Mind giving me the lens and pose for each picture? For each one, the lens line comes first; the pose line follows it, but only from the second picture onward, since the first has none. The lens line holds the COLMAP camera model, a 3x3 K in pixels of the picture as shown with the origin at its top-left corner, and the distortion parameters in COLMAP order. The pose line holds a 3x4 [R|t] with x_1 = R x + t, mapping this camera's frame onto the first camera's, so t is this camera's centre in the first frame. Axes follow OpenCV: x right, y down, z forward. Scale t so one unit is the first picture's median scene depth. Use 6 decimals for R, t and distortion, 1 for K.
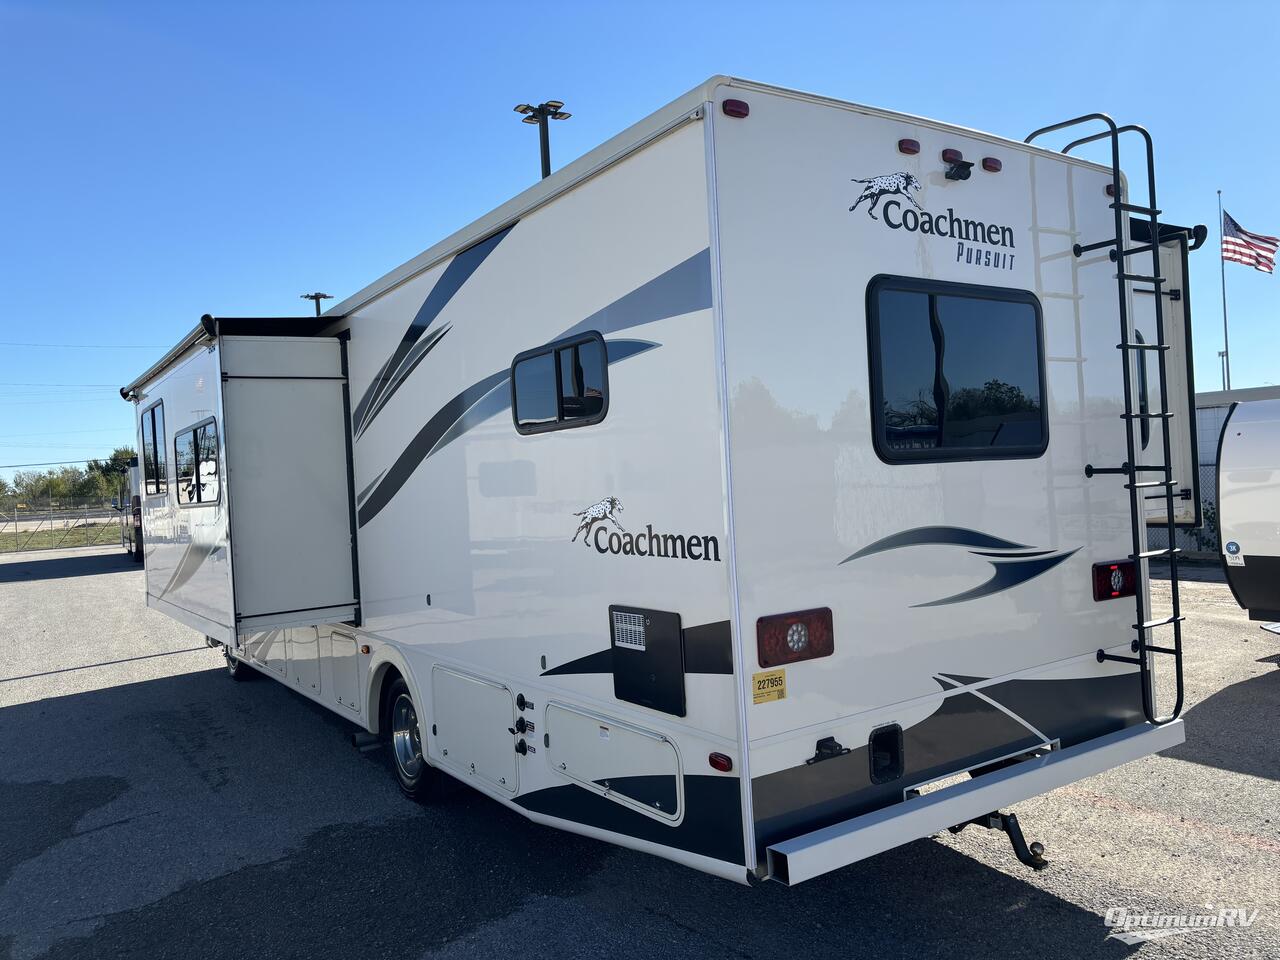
lens RADIAL K [[973.0, 0, 638.2], [0, 973.0, 481.7], [0, 0, 1]] dist [0.010514, 0.006209]
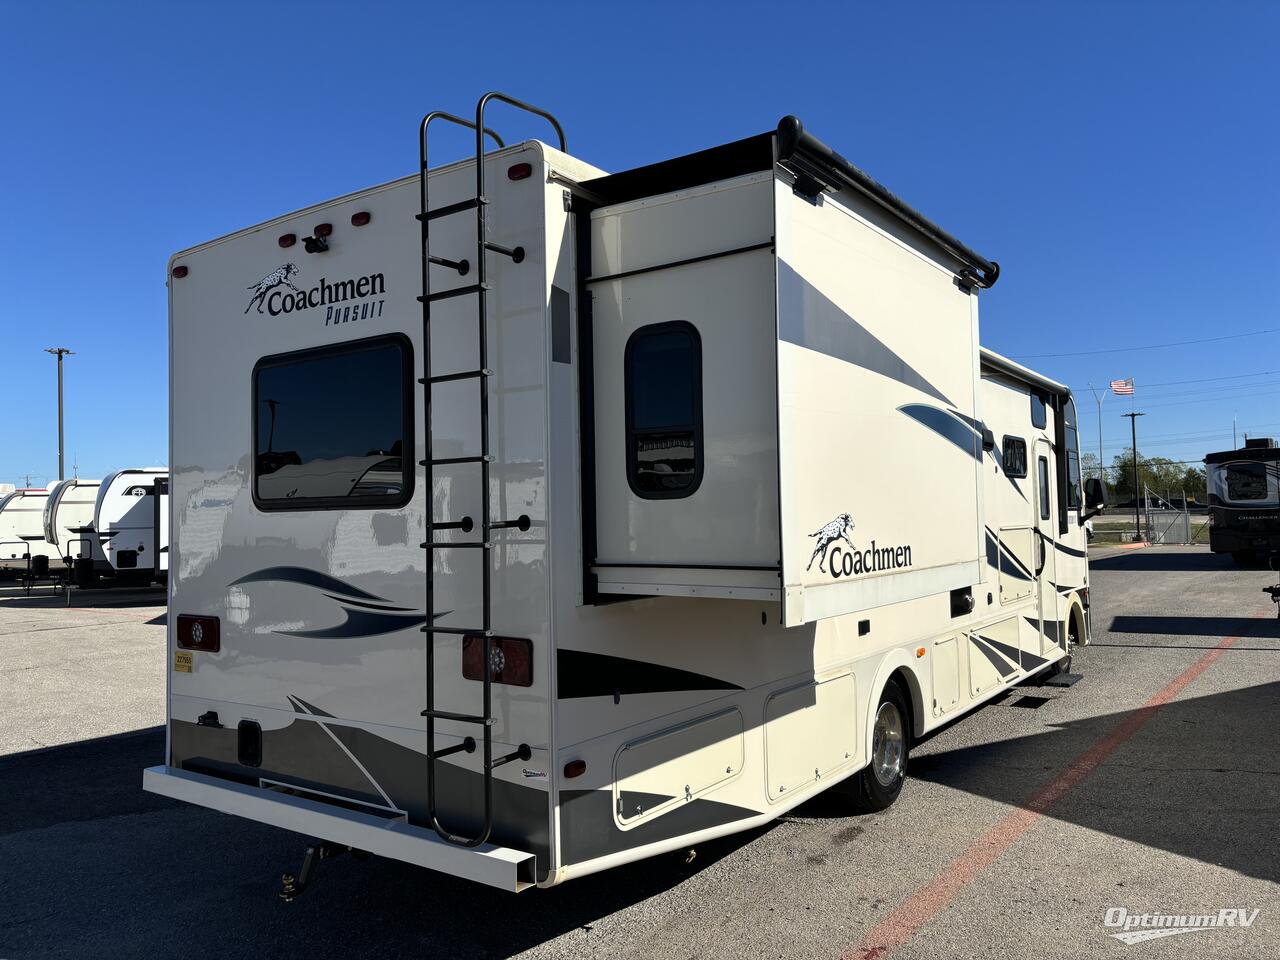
lens RADIAL K [[973.0, 0, 637.7], [0, 973.0, 480.4], [0, 0, 1]] dist [0.010514, 0.006209]
pose [[0.349680, 0.012246, -0.936789, 1.451812], [0.005895, 0.999866, 0.015271, -0.068142], [0.936851, -0.010863, 0.349561, 0.935952]]
